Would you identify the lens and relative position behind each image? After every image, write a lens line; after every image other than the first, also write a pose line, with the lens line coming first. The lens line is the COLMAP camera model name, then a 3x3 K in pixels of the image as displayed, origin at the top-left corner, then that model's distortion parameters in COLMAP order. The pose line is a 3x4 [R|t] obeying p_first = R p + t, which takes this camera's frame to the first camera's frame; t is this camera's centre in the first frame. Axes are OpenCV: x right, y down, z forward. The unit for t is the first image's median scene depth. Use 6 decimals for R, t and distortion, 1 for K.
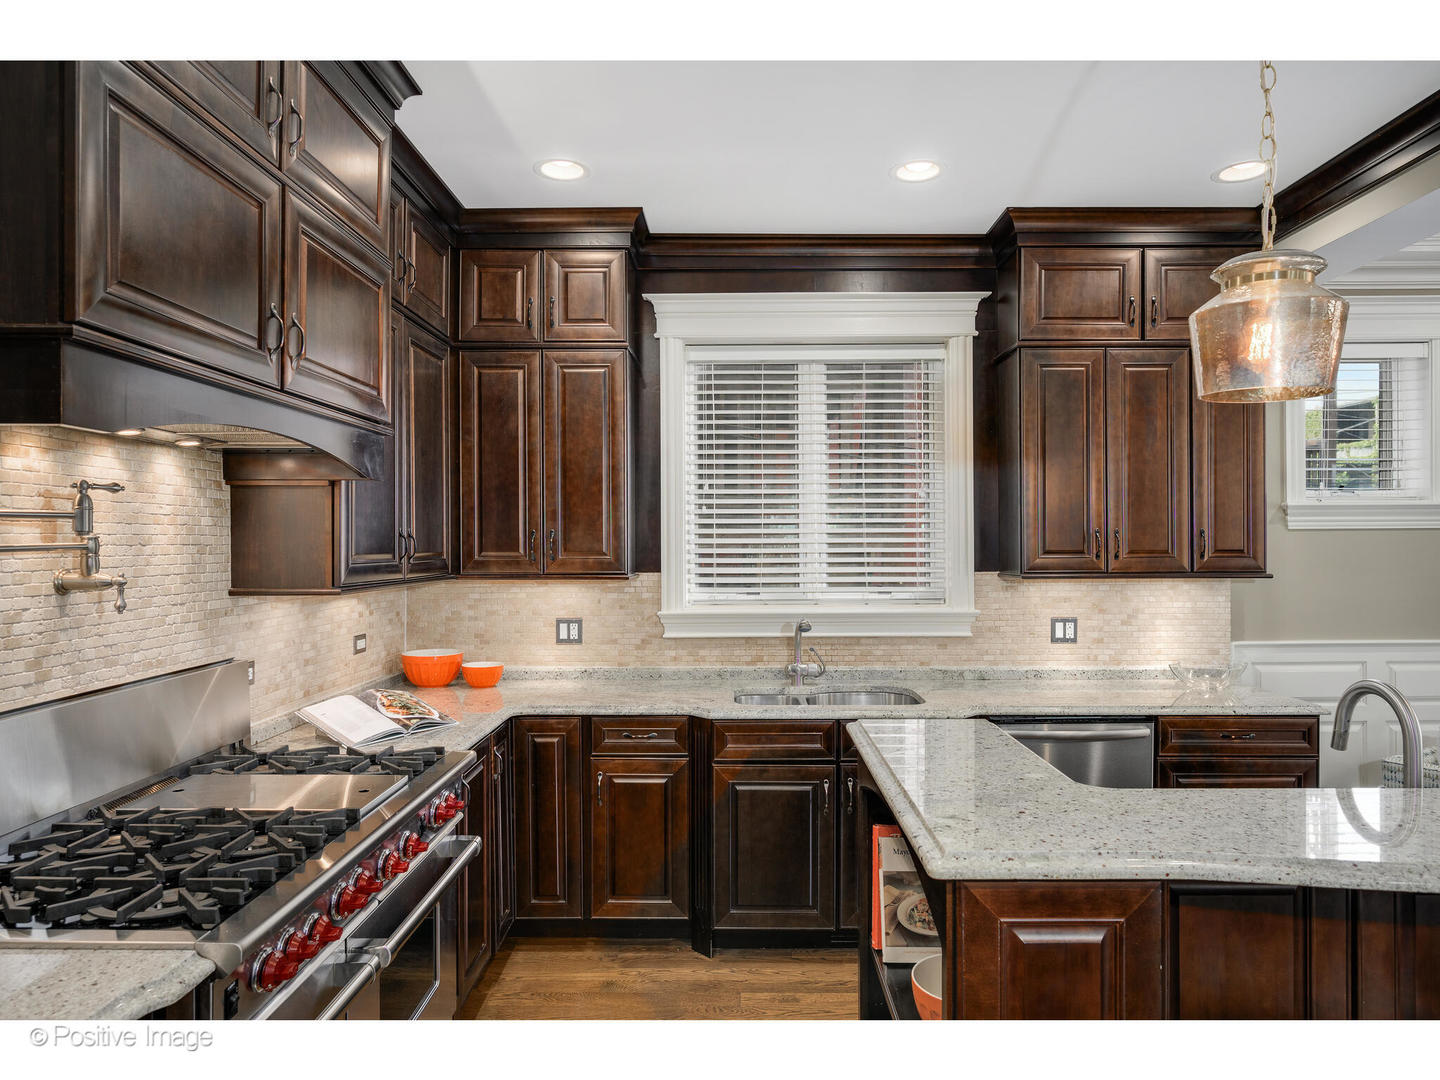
lens RADIAL K [[901.6, 0, 734.3], [0, 901.6, 537.8], [0, 0, 1]] dist [-0.008363, -0.000529]
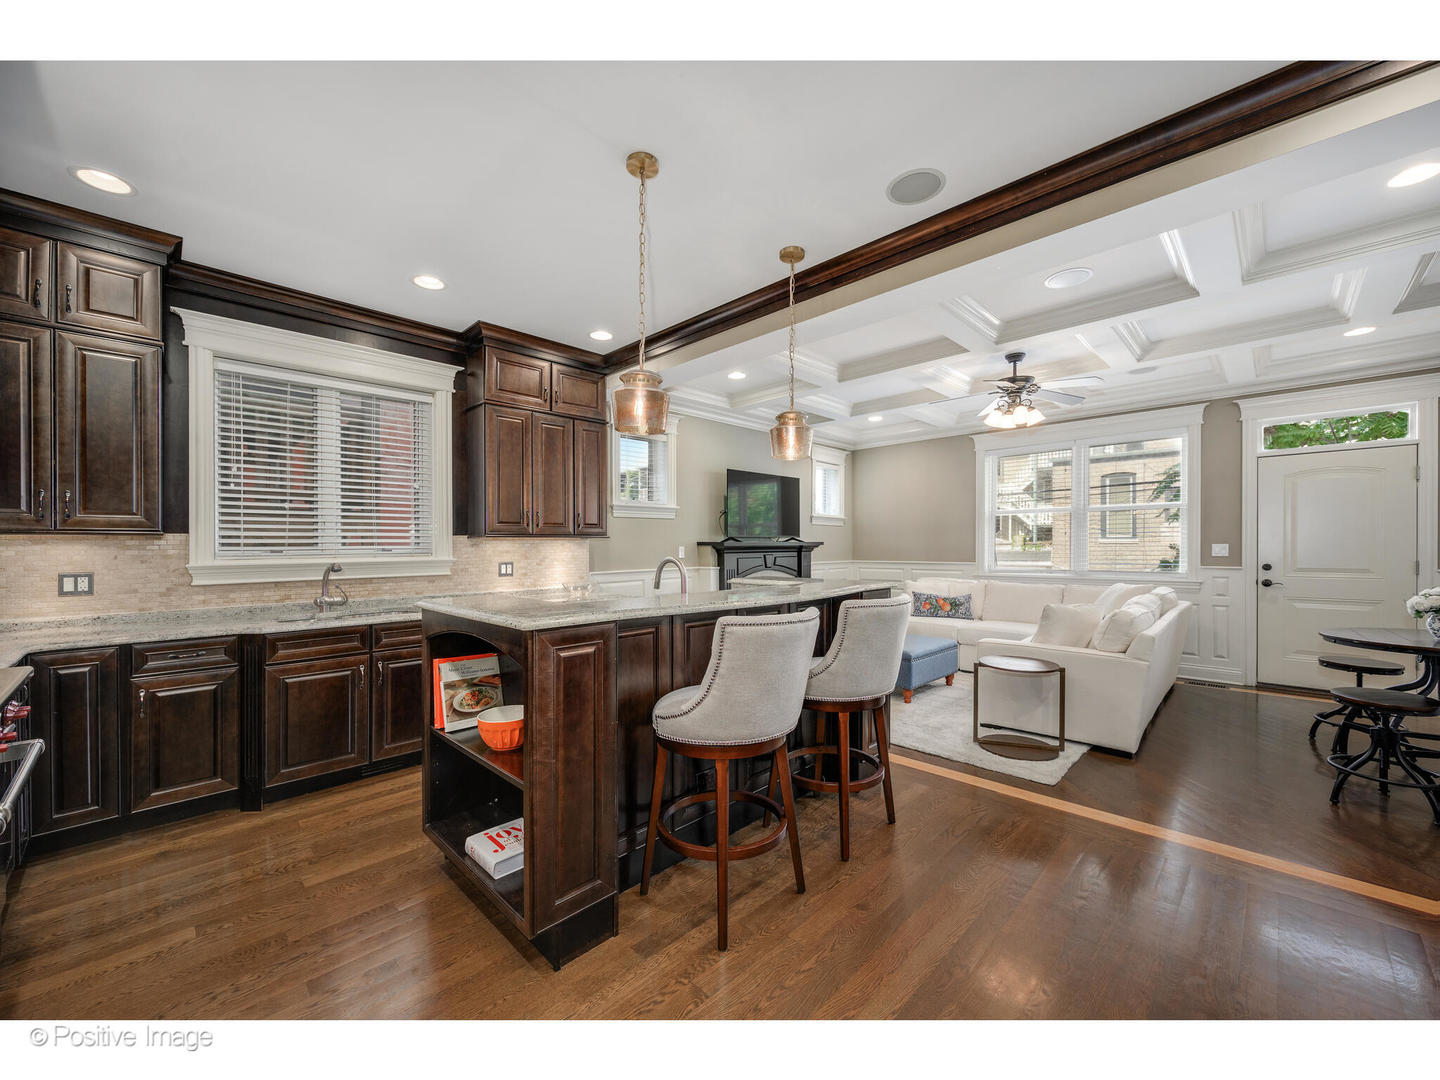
lens RADIAL K [[558.4, 0, 729.1], [0, 558.4, 542.3], [0, 0, 1]] dist [-0.002103, 0.000173]
pose [[0.697758, 0.000870, 0.716333, -0.118336], [-0.001847, 0.999998, 0.000584, 0.051791], [-0.716331, -0.001731, 0.697758, -0.079755]]
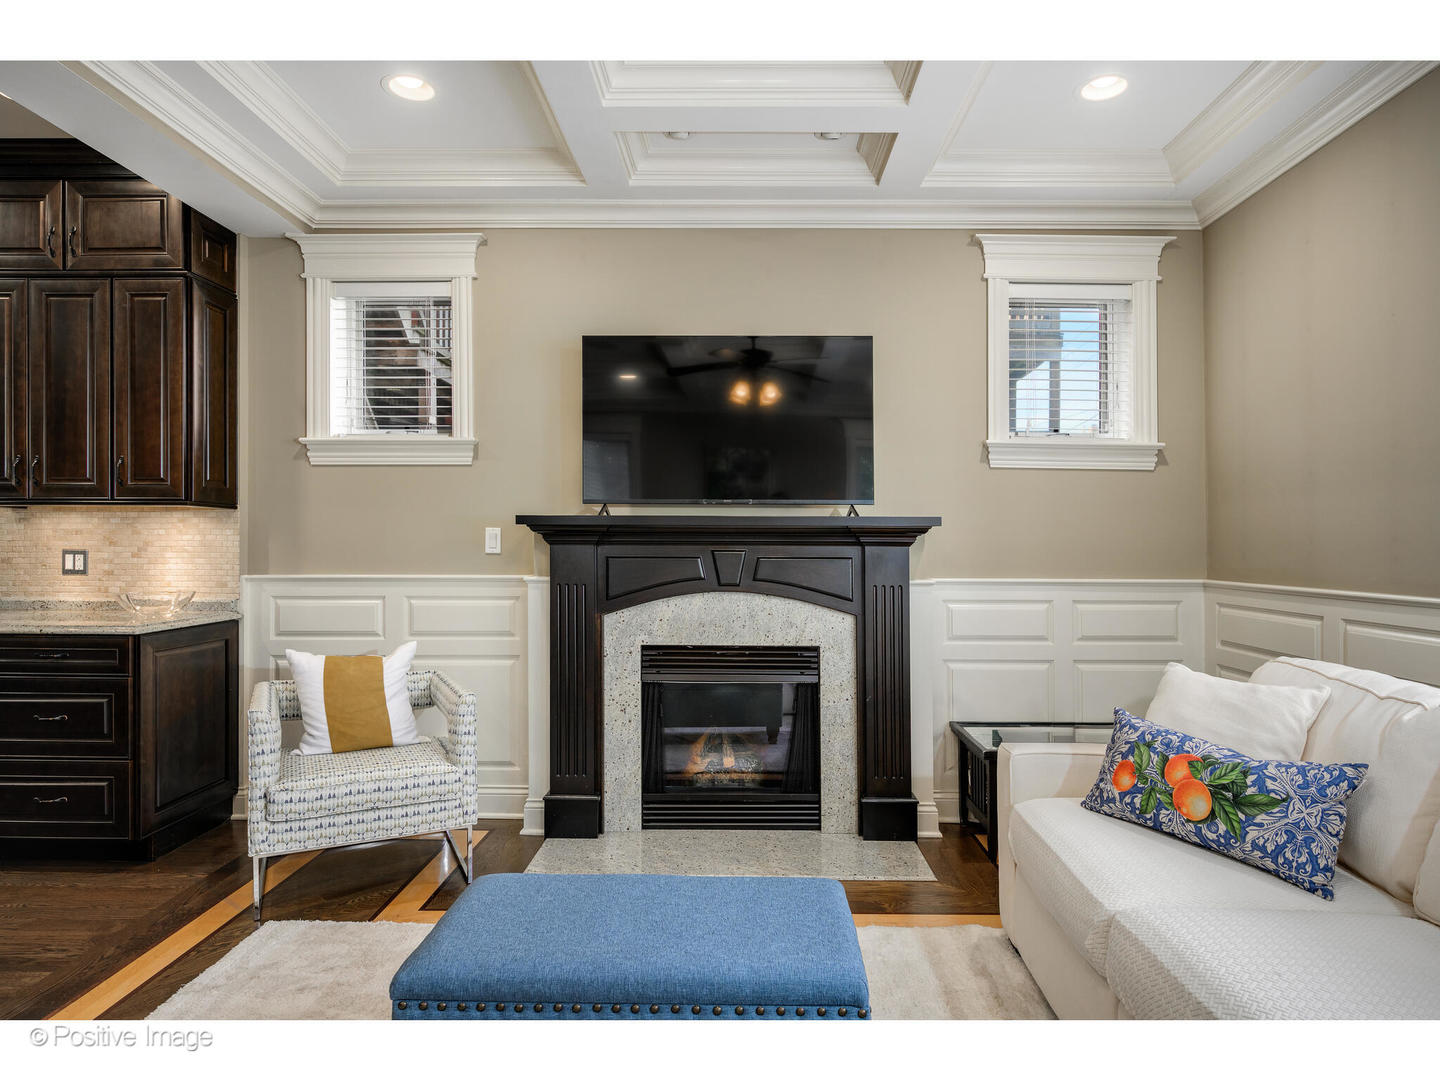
lens RADIAL K [[859.2, 0, 728.8], [0, 859.2, 532.9], [0, 0, 1]] dist [-0.000276, -0.000511]
pose [[0.999895, 0.005891, -0.013265, 1.183396], [-0.005910, 0.999982, -0.001379, 0.070819], [0.013257, 0.001457, 0.999911, 0.042561]]
